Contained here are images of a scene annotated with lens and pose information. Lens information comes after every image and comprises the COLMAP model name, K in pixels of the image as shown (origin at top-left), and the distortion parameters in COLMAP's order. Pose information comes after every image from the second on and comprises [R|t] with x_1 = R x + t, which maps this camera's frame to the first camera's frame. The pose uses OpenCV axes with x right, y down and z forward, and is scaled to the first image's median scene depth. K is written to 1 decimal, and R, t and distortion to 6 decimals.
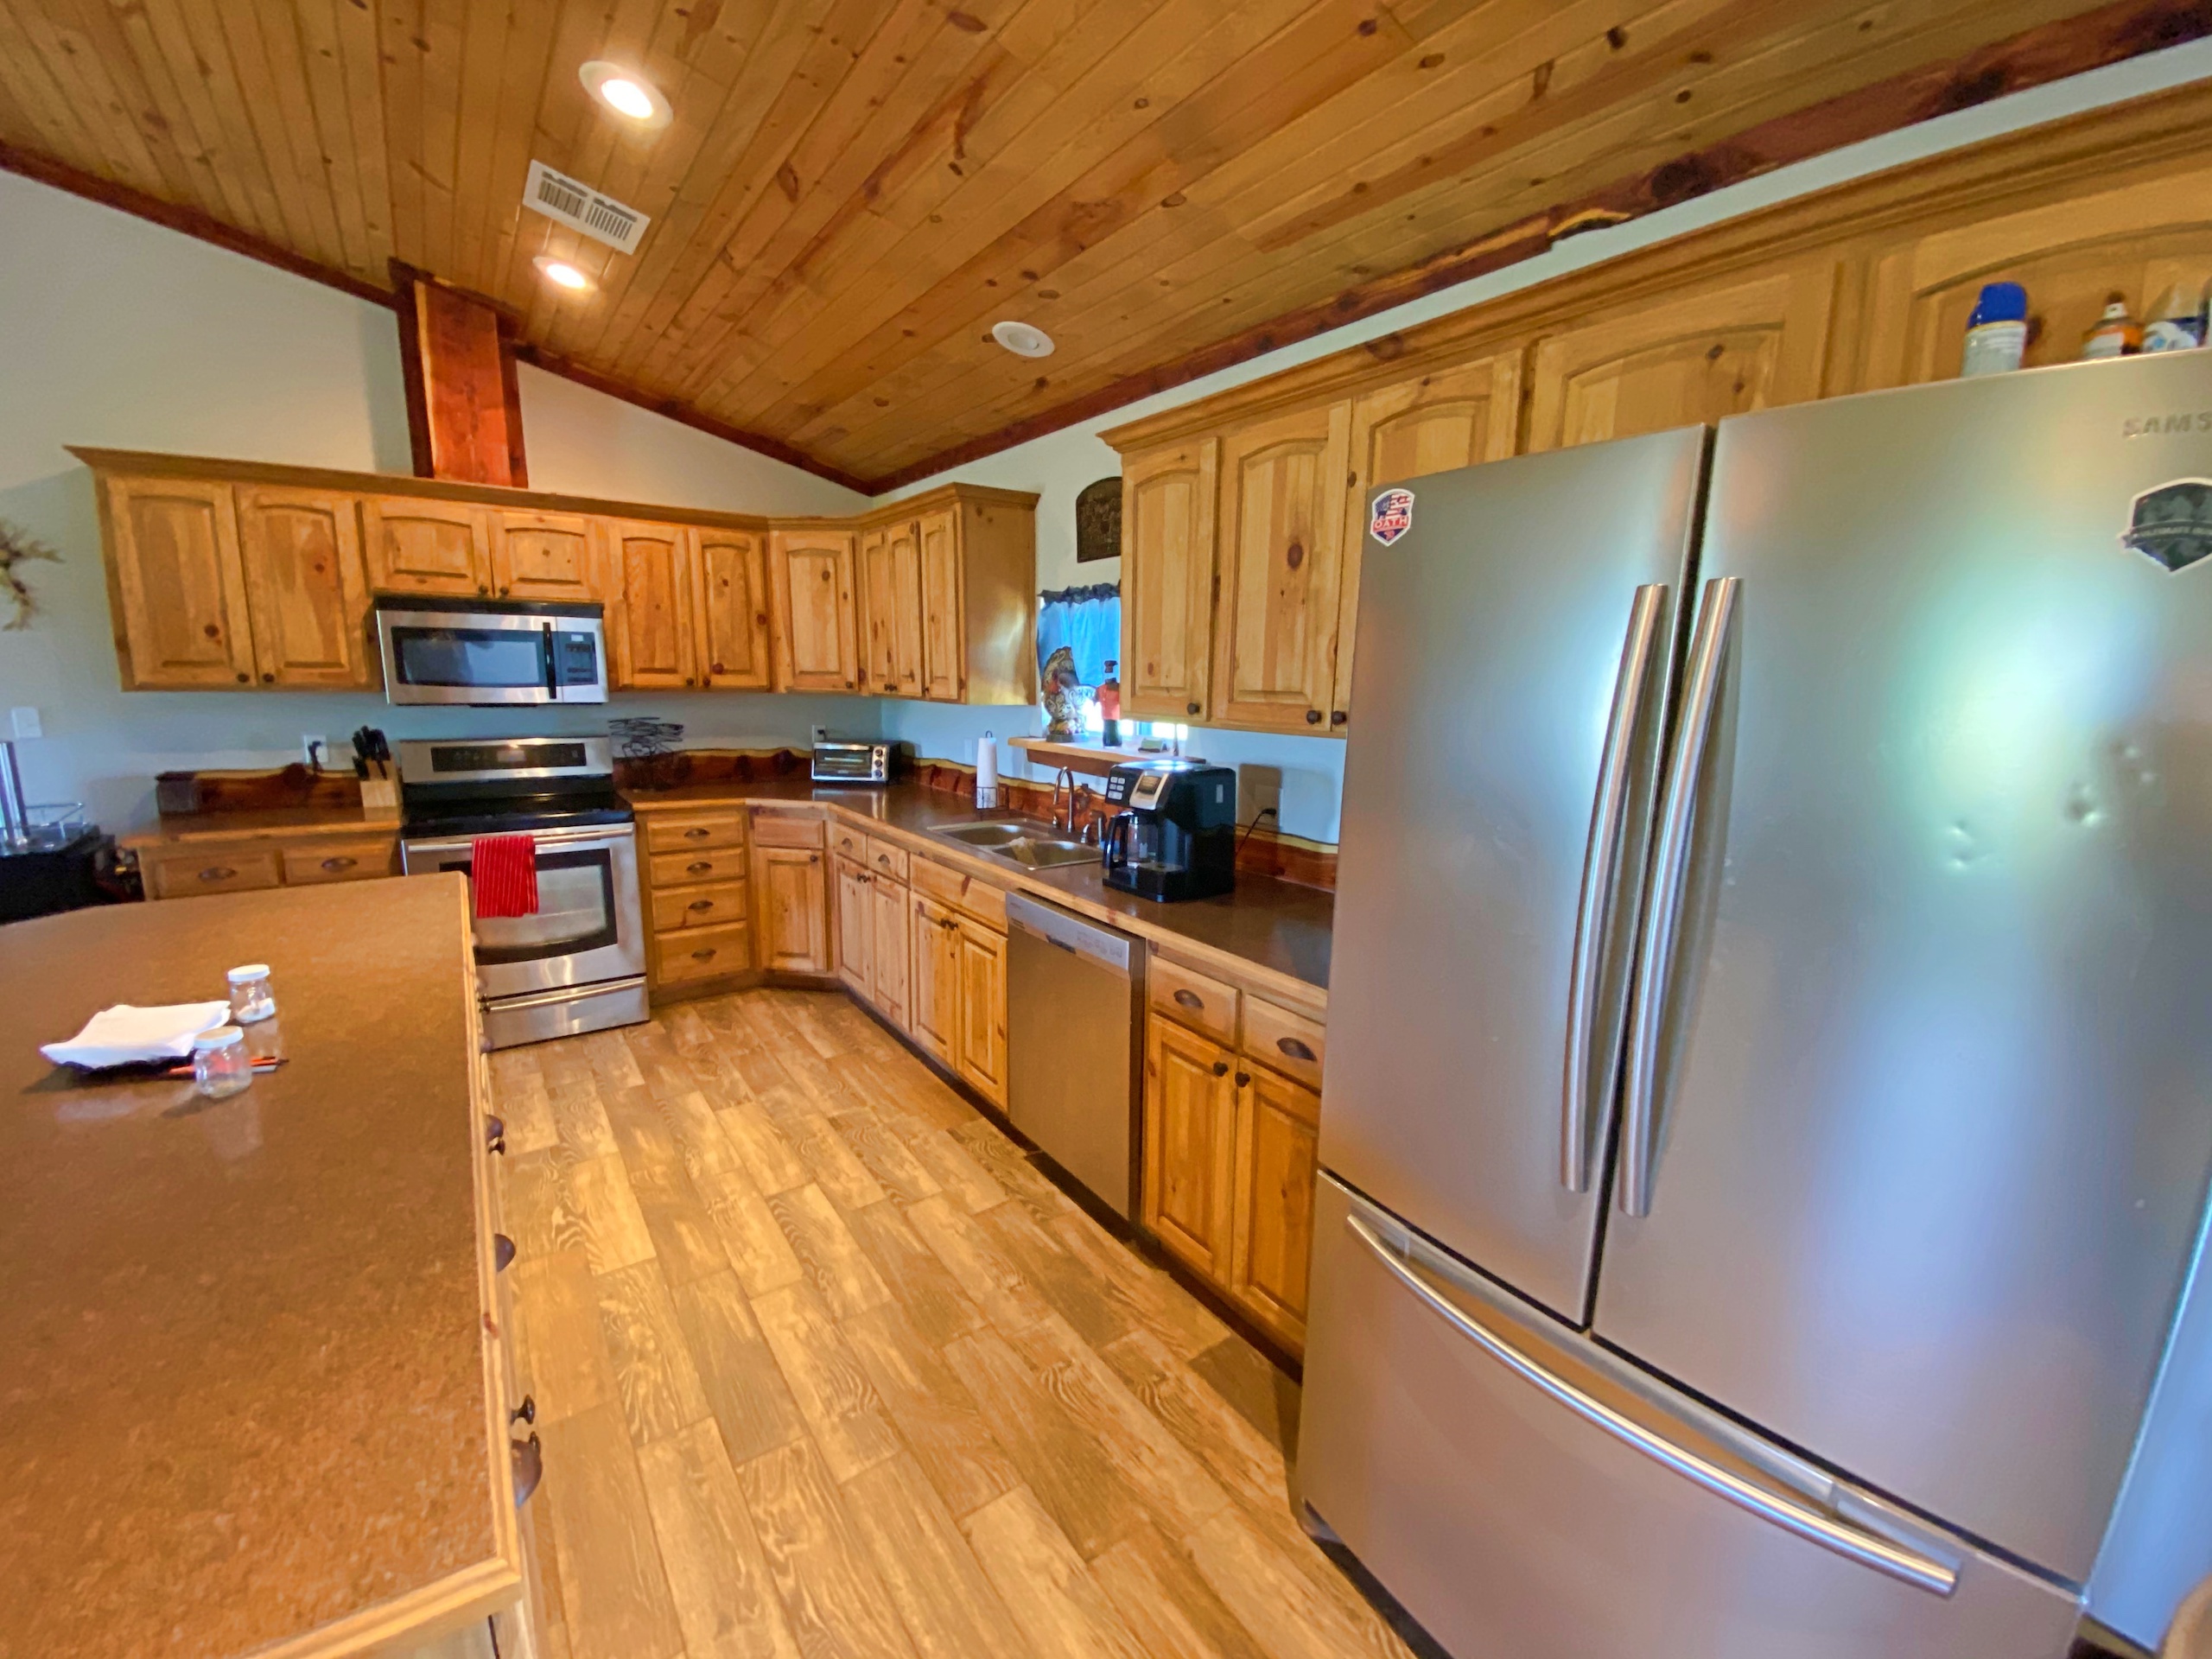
lens RADIAL K [[895.2, 0, 1095.9], [0, 895.2, 837.9], [0, 0, 1]] dist [0.010962, -0.016202]
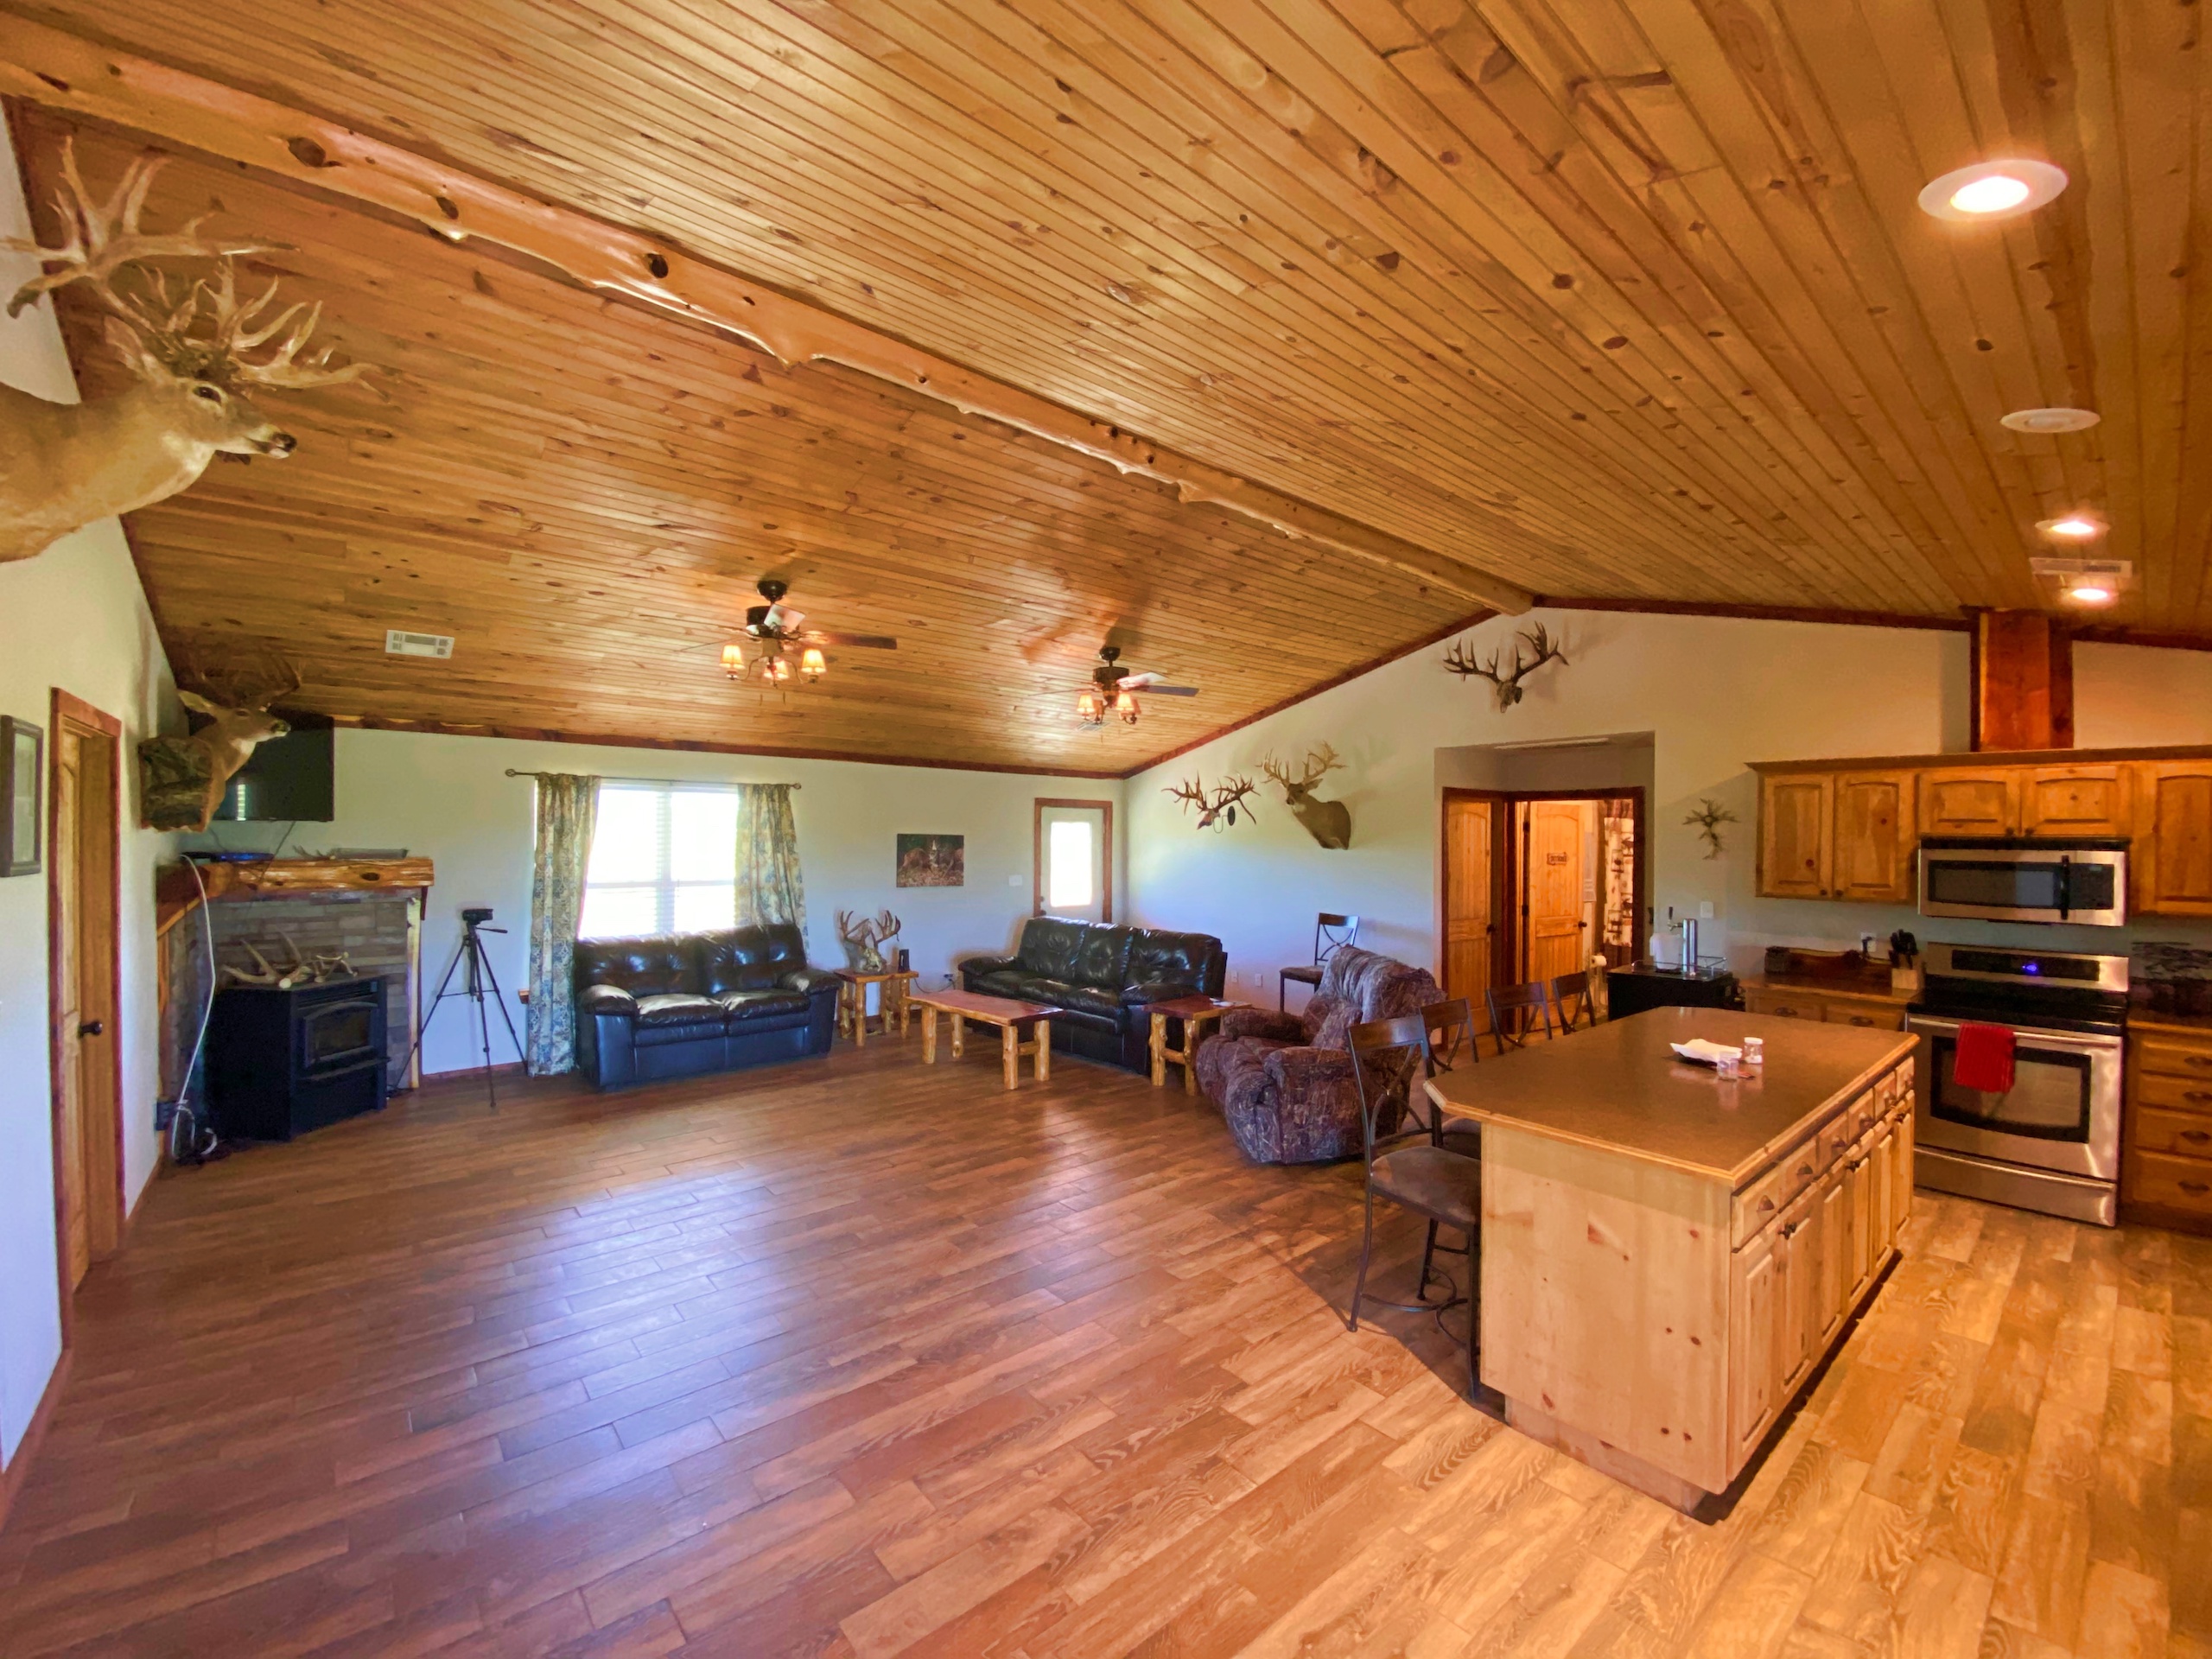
lens RADIAL K [[895.2, 0, 1095.9], [0, 895.2, 837.9], [0, 0, 1]] dist [0.010962, -0.016202]
pose [[0.073791, -0.015073, -0.997160, 0.502212], [-0.192197, 0.980926, -0.029051, 0.017171], [0.978578, 0.193795, 0.069487, -0.367137]]
